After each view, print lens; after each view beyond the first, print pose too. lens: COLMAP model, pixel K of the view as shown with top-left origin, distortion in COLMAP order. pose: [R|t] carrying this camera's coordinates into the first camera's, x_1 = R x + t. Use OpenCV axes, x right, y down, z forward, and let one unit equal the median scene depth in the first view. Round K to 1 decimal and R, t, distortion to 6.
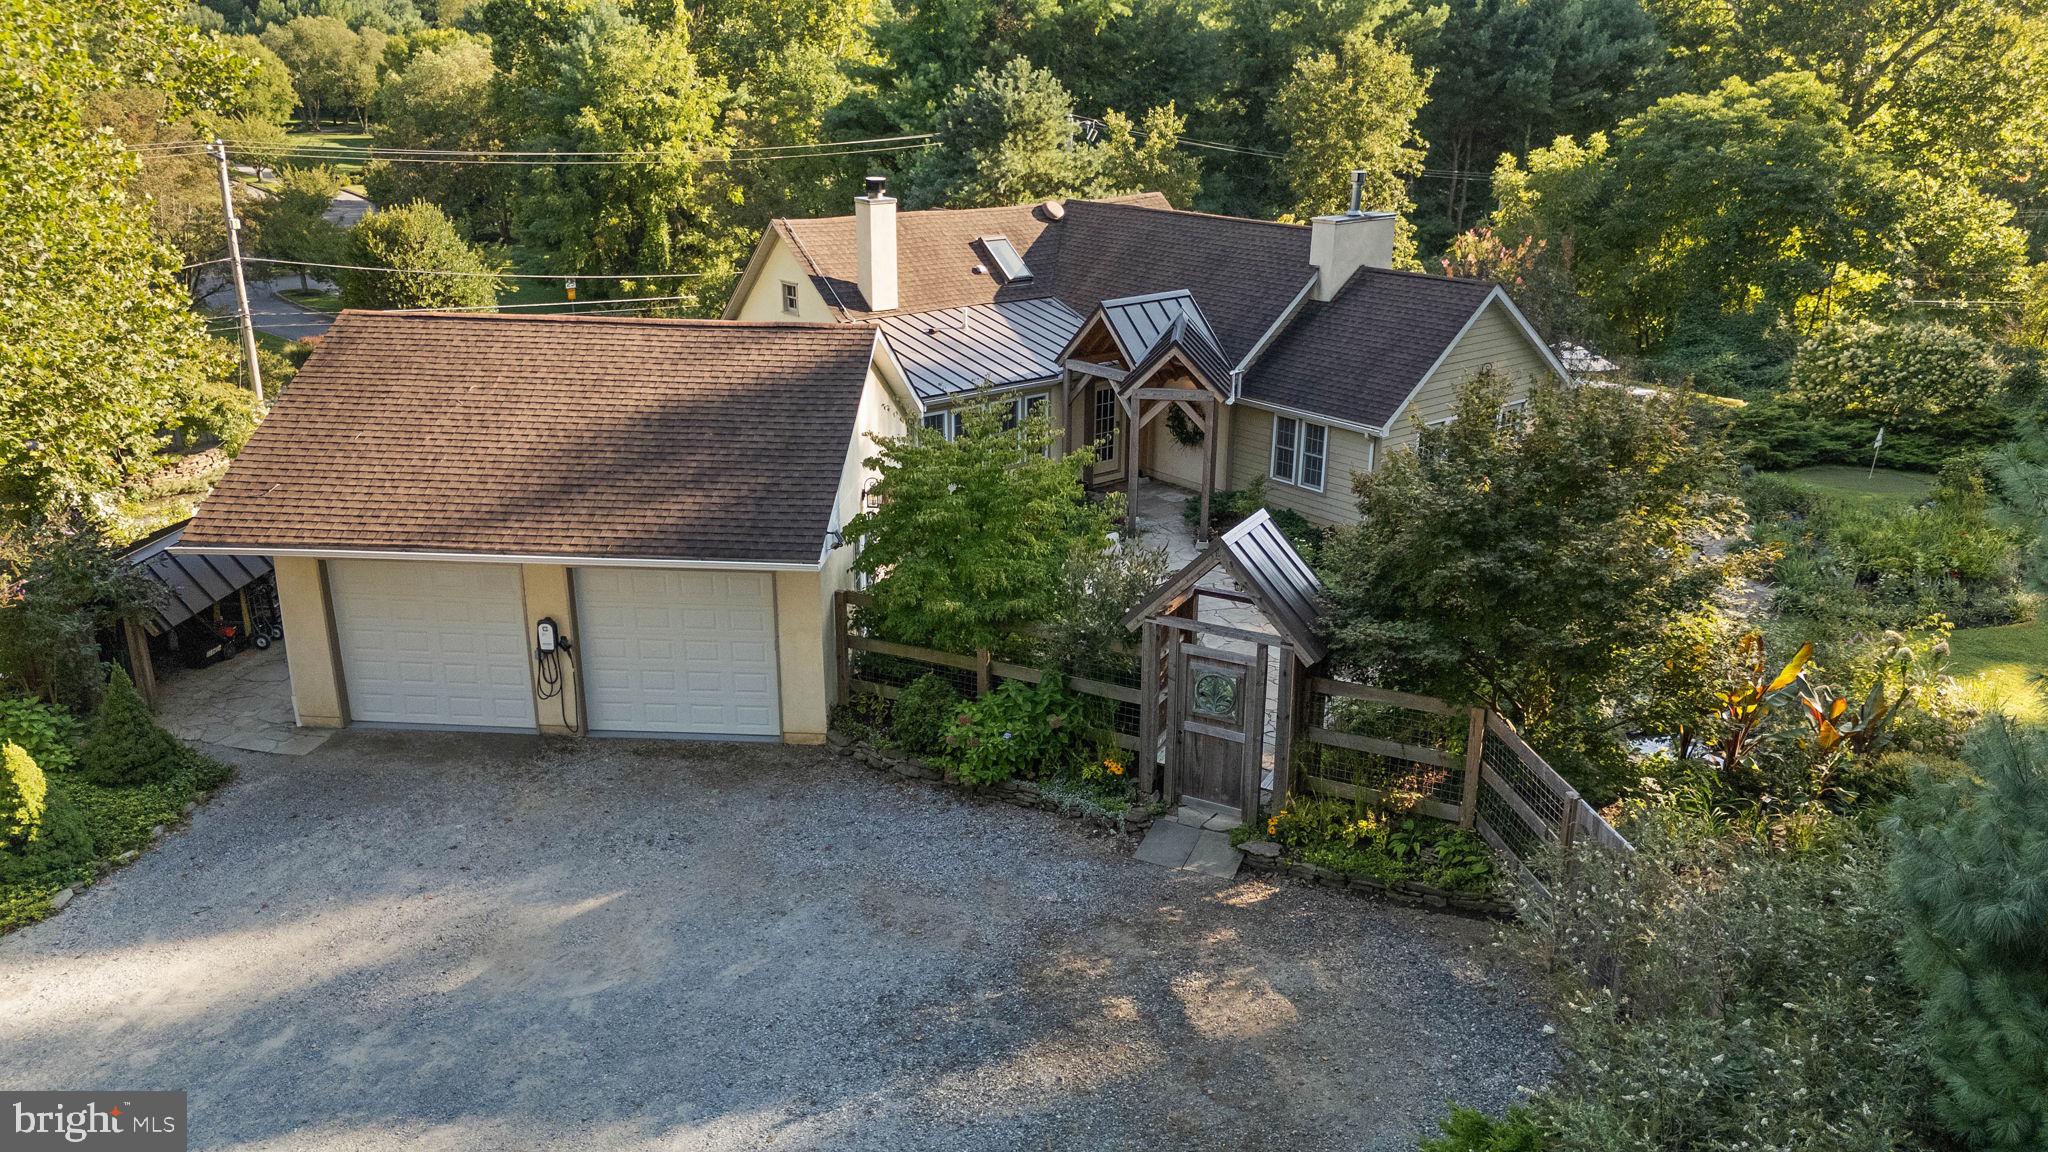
lens RADIAL K [[1498.0, 0, 1029.1], [0, 1498.0, 585.5], [0, 0, 1]] dist [0.064730, -0.068580]
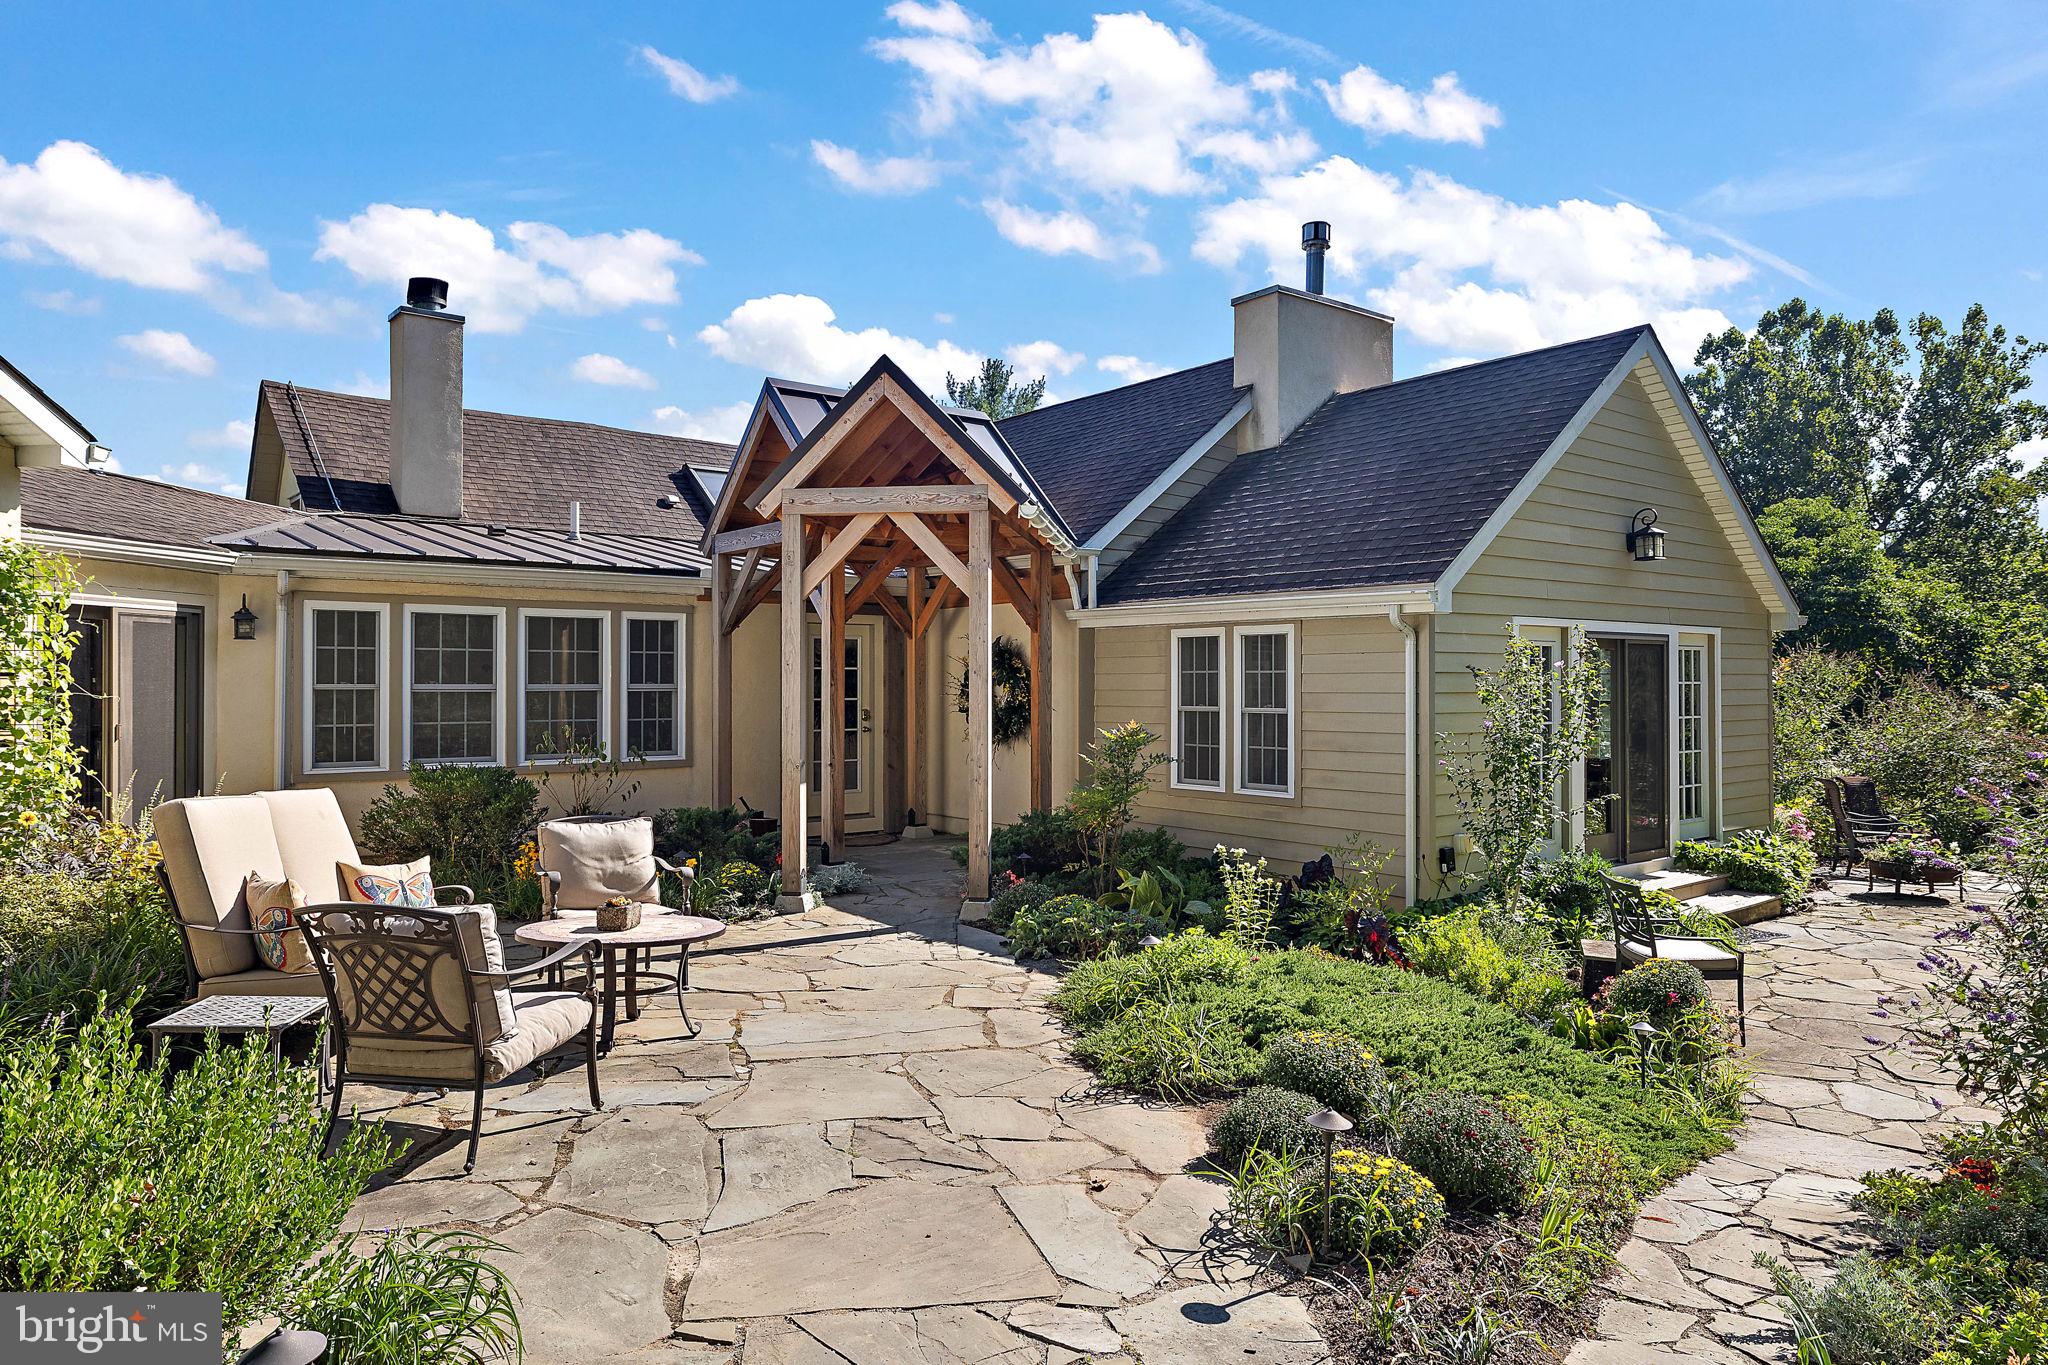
lens RADIAL K [[1274.8, 0, 1024.0], [0, 1274.8, 682.5], [0, 0, 1]] dist [0.001323, -0.000696]
pose [[0.999961, -0.007137, -0.005253, 0.115231], [0.004973, 0.942577, -0.333952, 0.021813], [0.007335, 0.333913, 0.942576, 0.615338]]
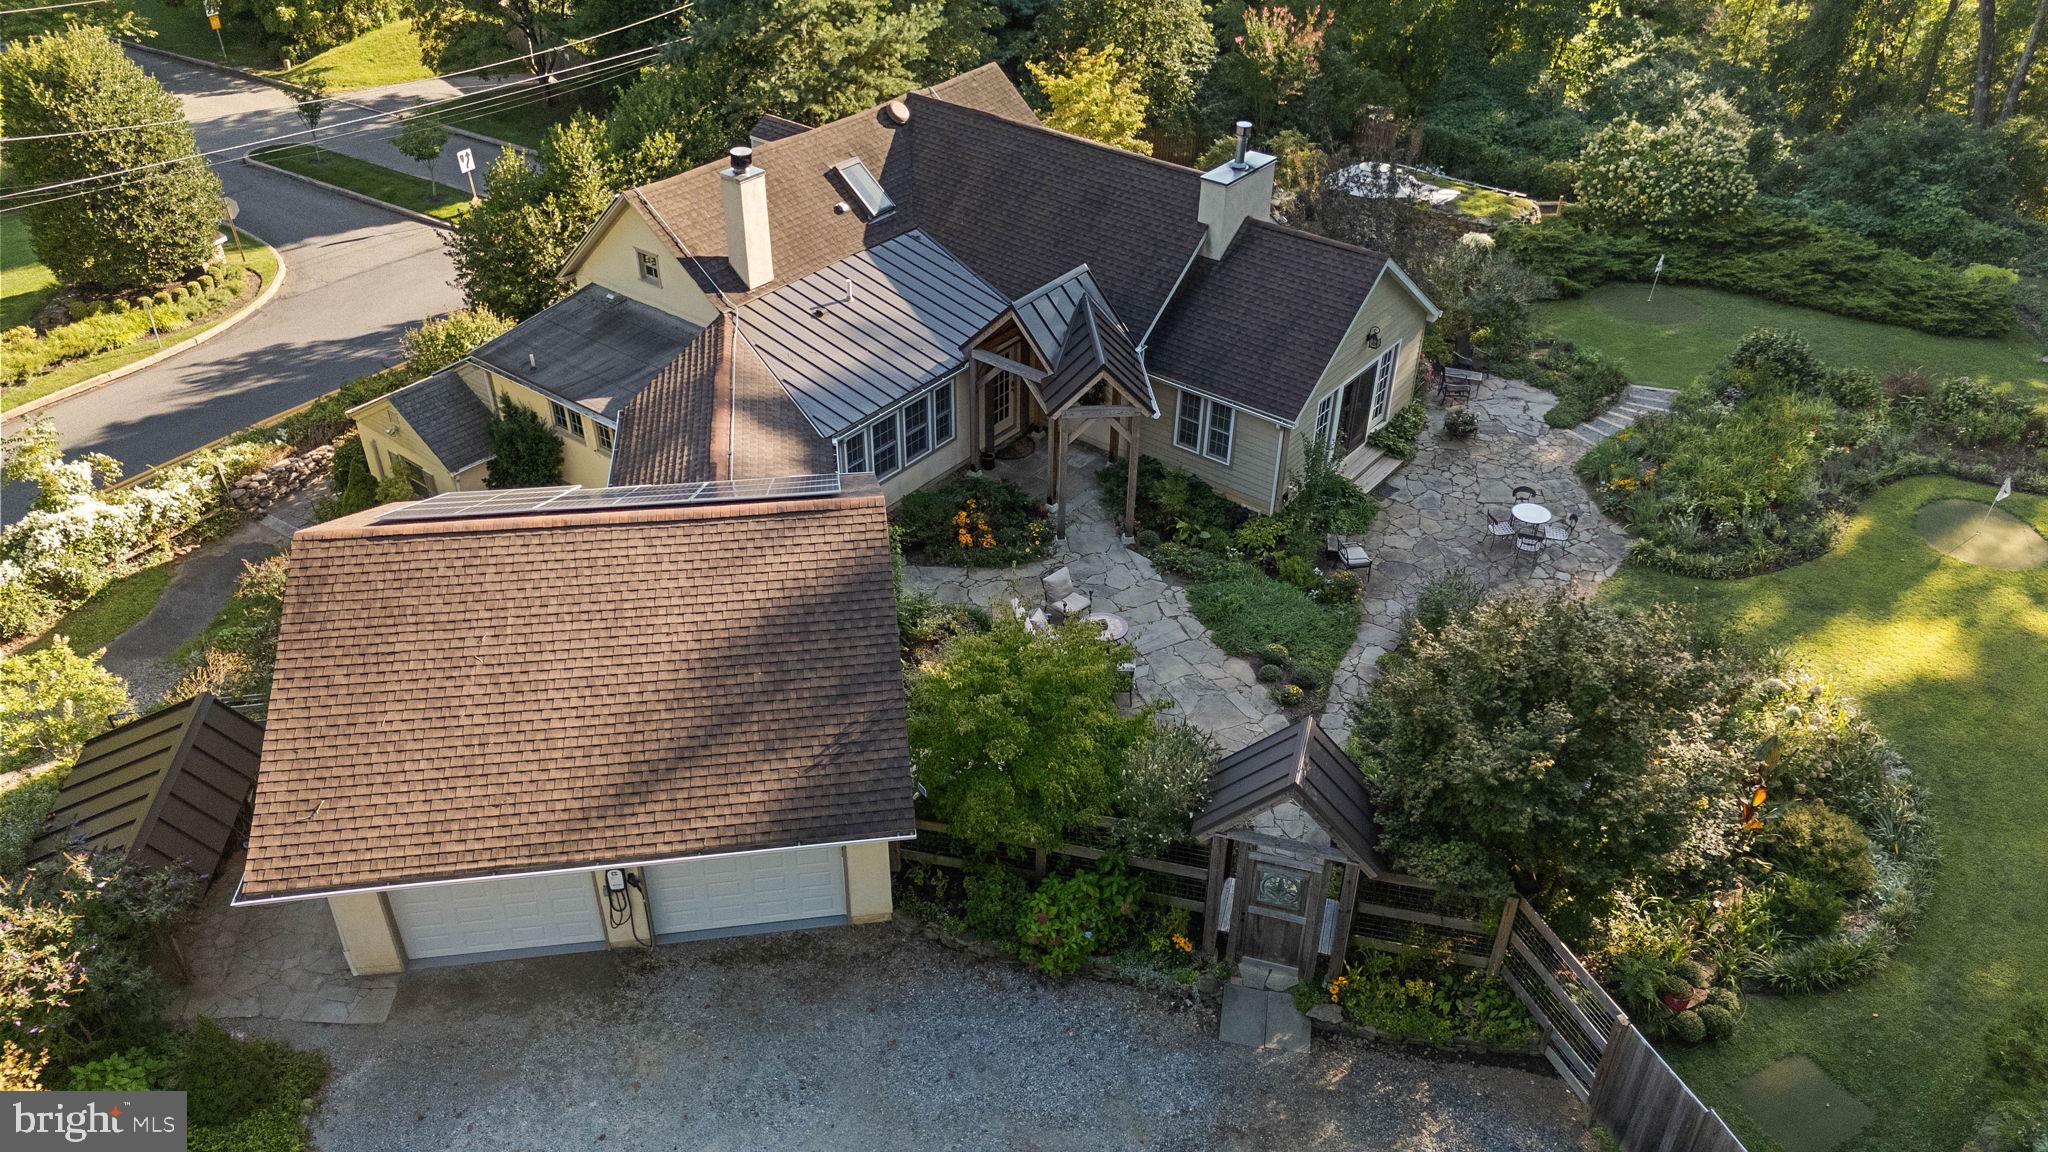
lens RADIAL K [[1500.2, 0, 1024.0], [0, 1500.2, 576.0], [0, 0, 1]] dist [0.051015, -0.051085]
pose [[0.975631, -0.121159, 0.182936, -0.133453], [0.066928, 0.958317, 0.277756, -0.266351], [-0.208963, -0.258744, 0.943073, 0.024080]]
